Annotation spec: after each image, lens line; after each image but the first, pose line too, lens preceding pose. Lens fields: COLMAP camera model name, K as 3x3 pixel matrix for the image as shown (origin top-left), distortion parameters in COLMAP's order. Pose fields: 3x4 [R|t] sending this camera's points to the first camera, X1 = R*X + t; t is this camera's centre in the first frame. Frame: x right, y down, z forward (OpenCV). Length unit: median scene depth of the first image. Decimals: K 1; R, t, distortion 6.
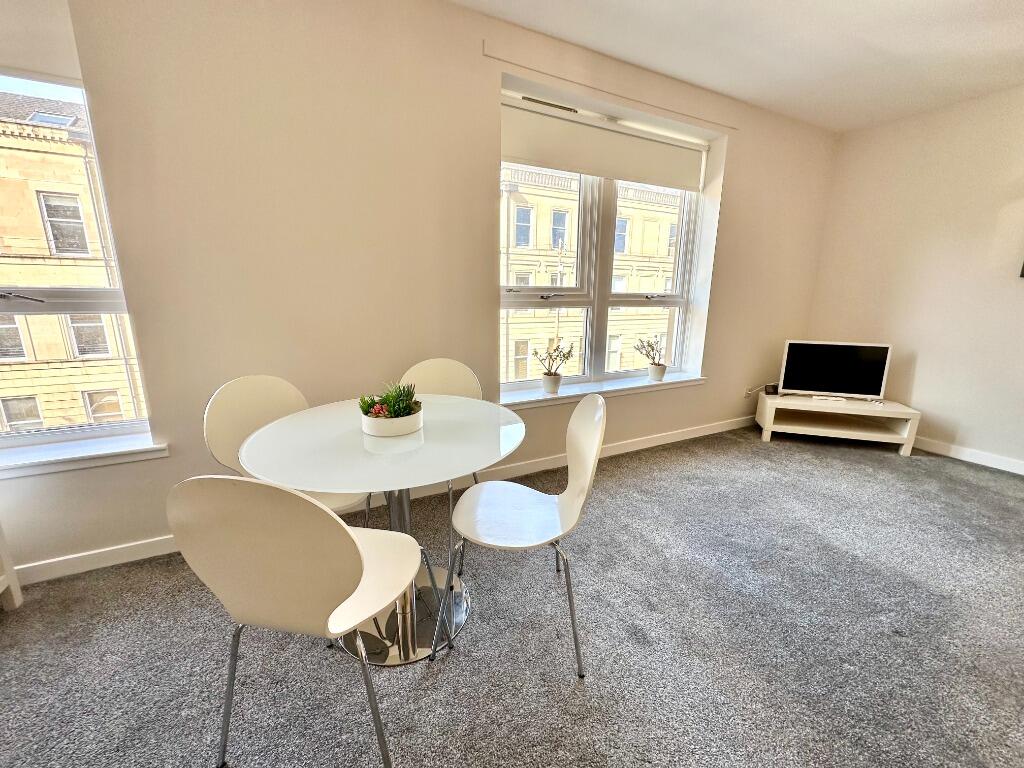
lens RADIAL K [[409.4, 0, 512.7], [0, 409.4, 382.1], [0, 0, 1]] dist [0.001783, 0.000101]
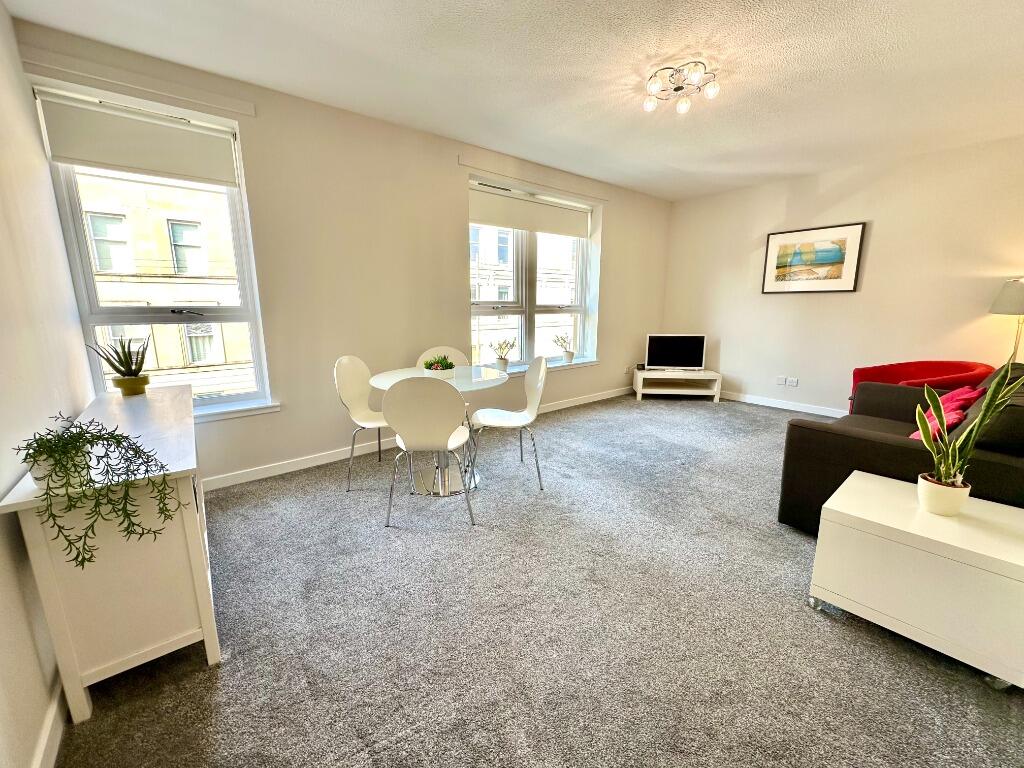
lens RADIAL K [[409.4, 0, 512.4], [0, 409.4, 383.7], [0, 0, 1]] dist [0.001783, 0.000101]
pose [[0.978219, -0.049674, 0.201546, -0.165709], [0.053420, 0.998485, -0.013187, 0.088583], [-0.200585, 0.023666, 0.979390, -0.454967]]
